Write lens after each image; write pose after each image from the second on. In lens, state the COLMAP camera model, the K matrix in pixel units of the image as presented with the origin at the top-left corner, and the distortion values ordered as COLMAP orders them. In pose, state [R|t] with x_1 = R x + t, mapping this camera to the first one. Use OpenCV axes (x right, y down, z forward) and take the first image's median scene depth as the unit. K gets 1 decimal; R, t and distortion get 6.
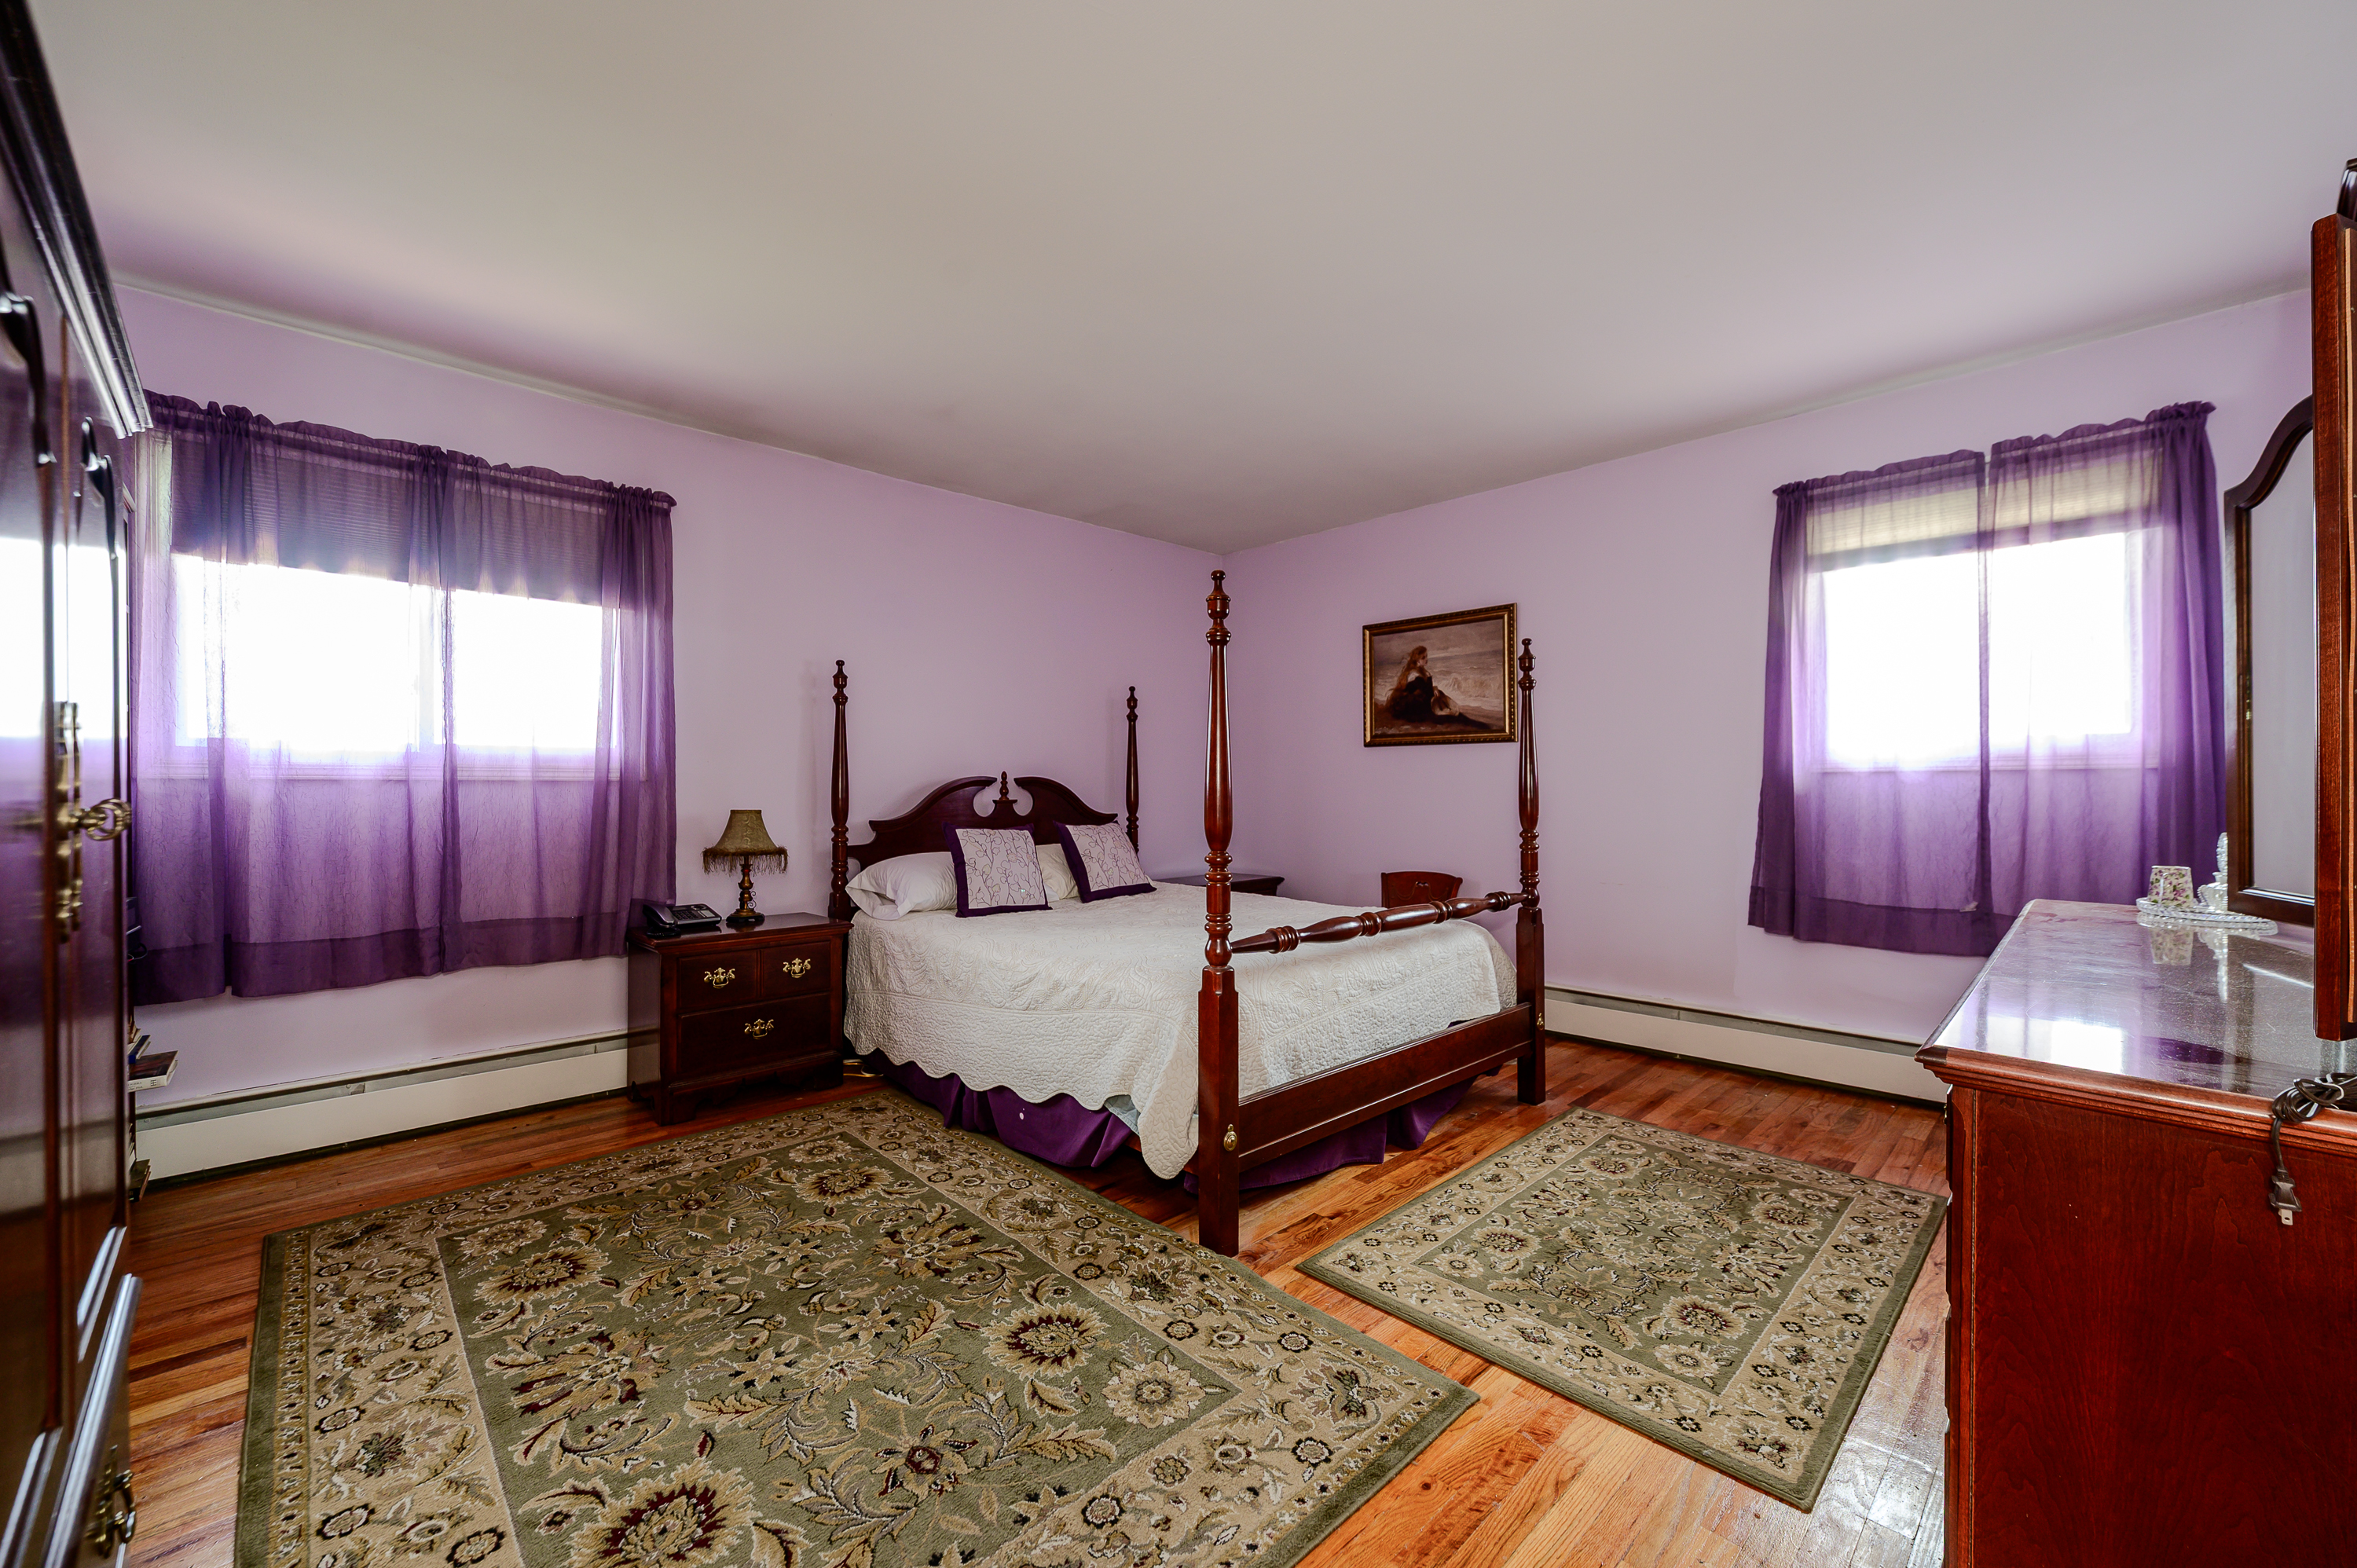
lens RADIAL K [[945.9, 0, 1185.7], [0, 945.9, 781.3], [0, 0, 1]] dist [0.000259, -0.000085]
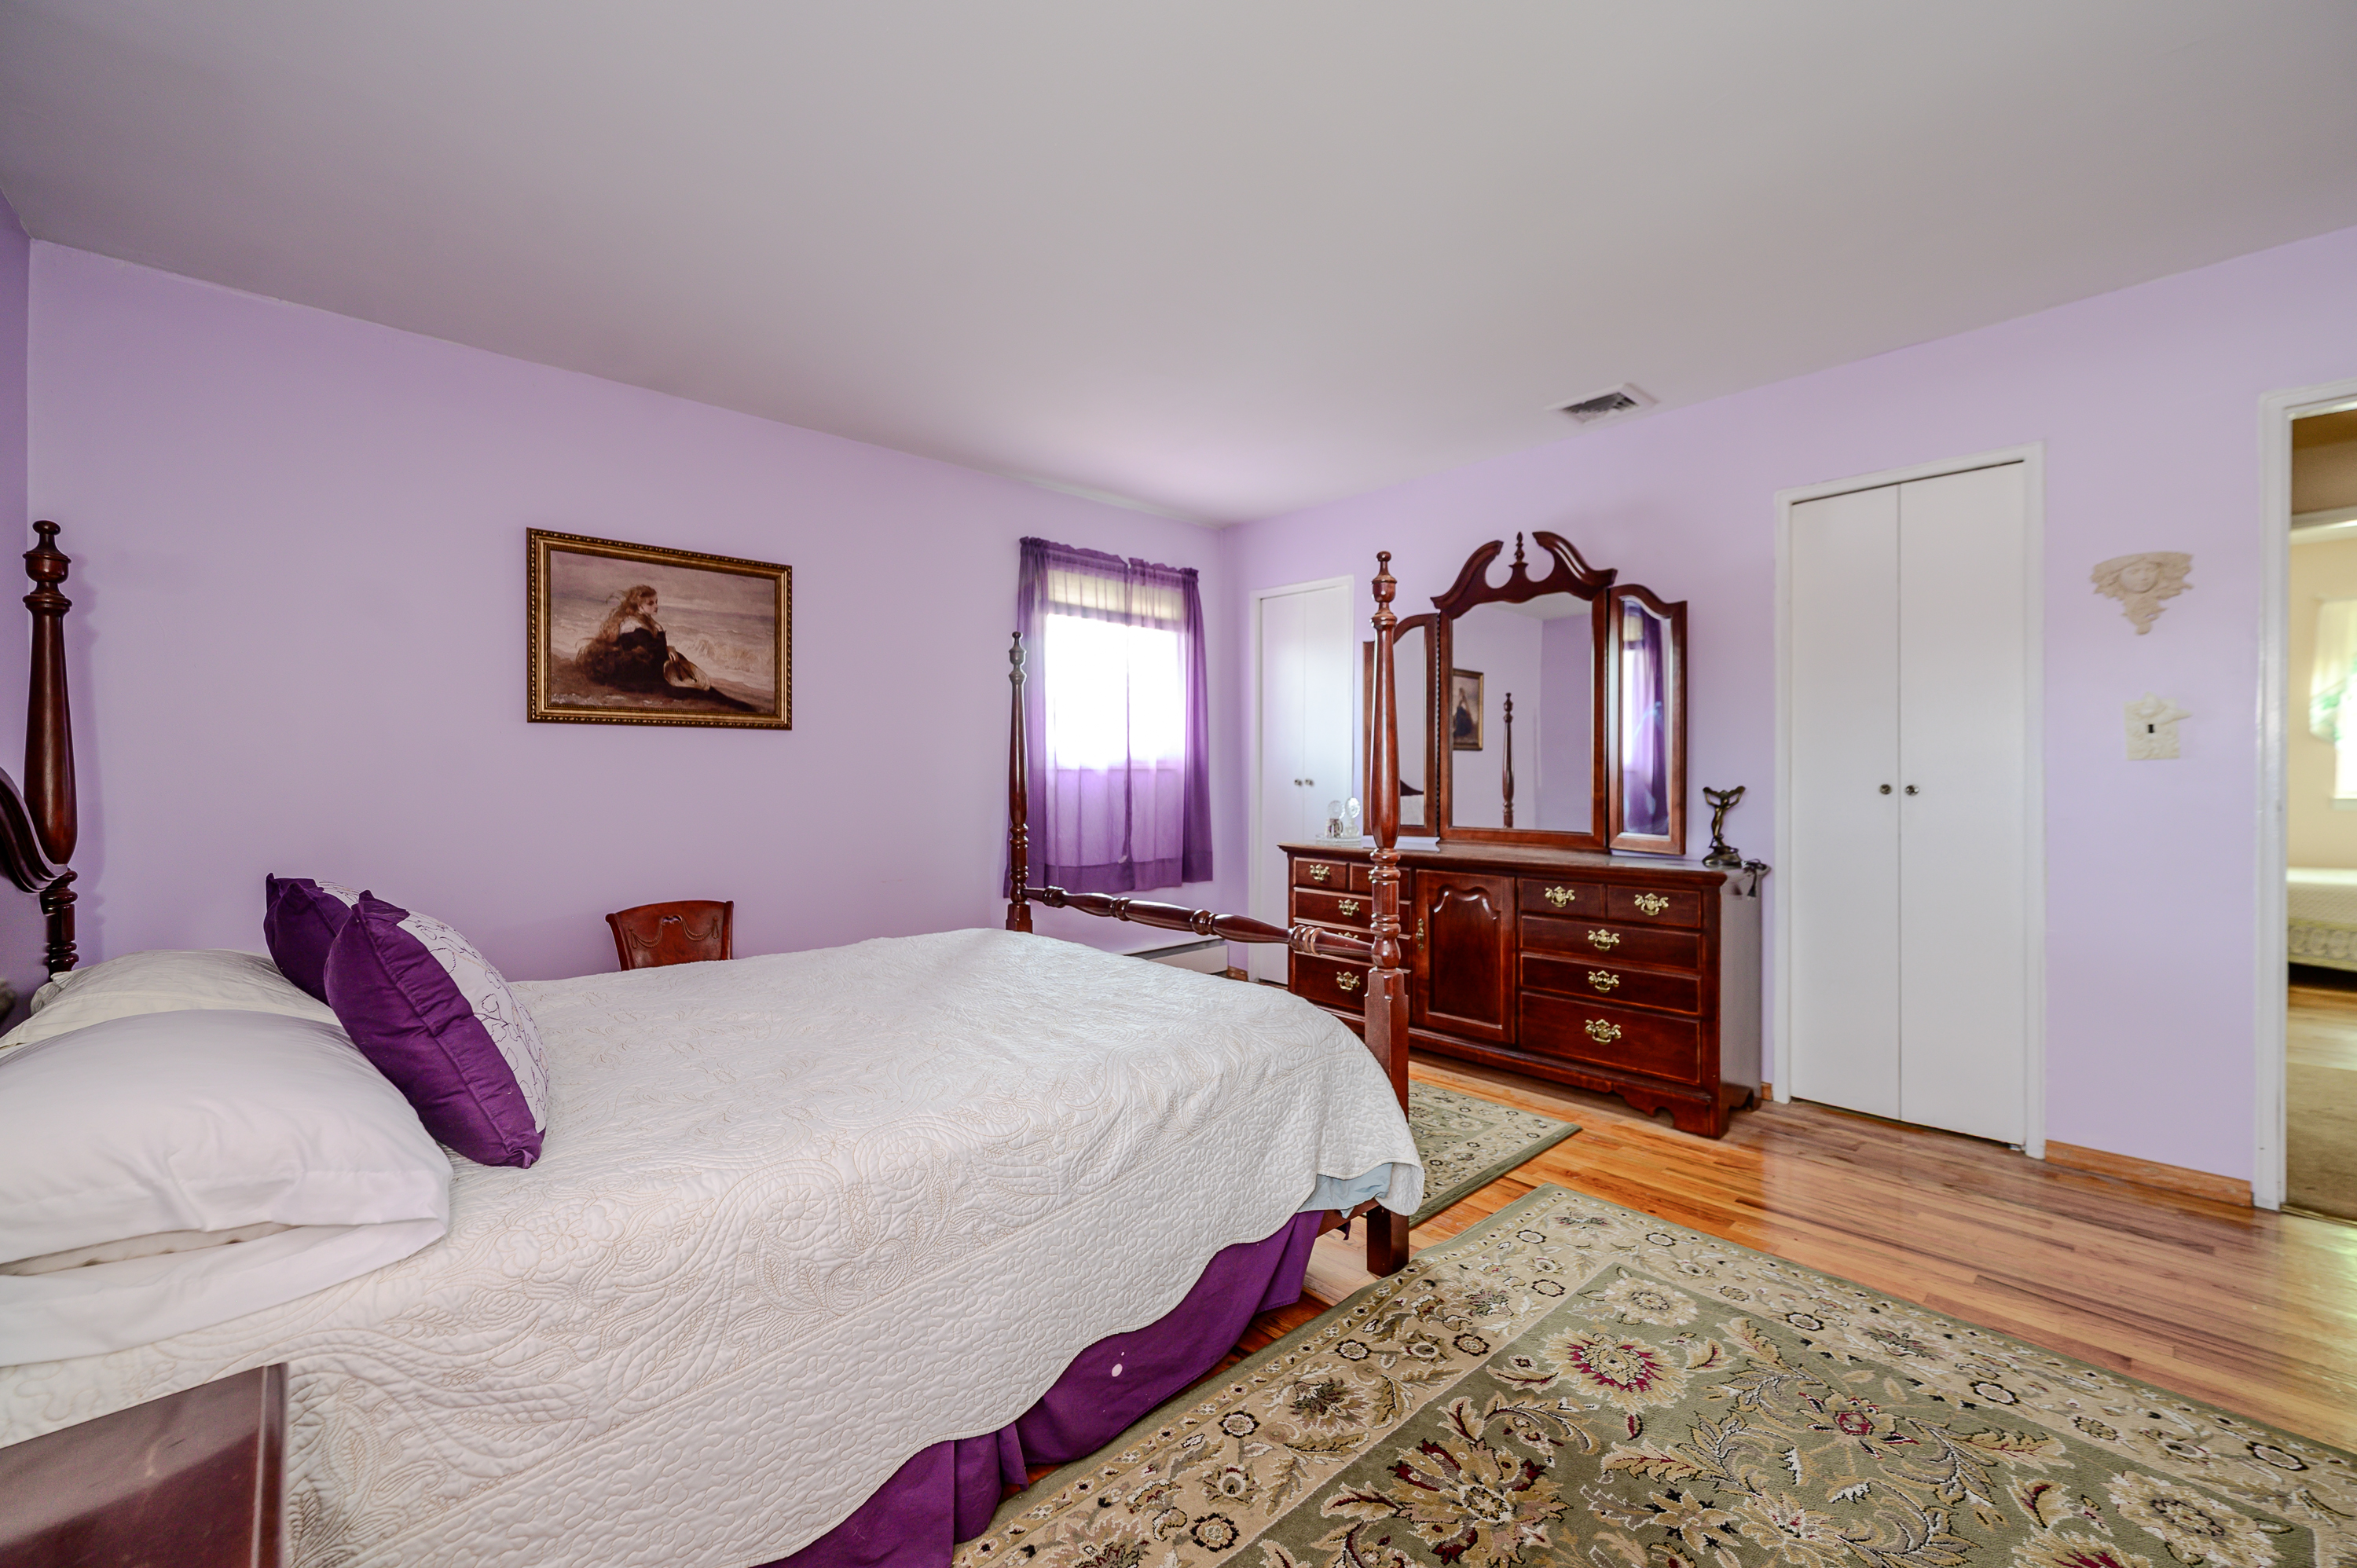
lens RADIAL K [[945.9, 0, 1188.6], [0, 945.9, 778.3], [0, 0, 1]] dist [0.000259, -0.000085]
pose [[0.015131, 0.001058, 0.999885, -0.666157], [0.003888, 0.999992, -0.001117, 0.005242], [-0.999878, 0.003904, 0.015127, 0.859750]]
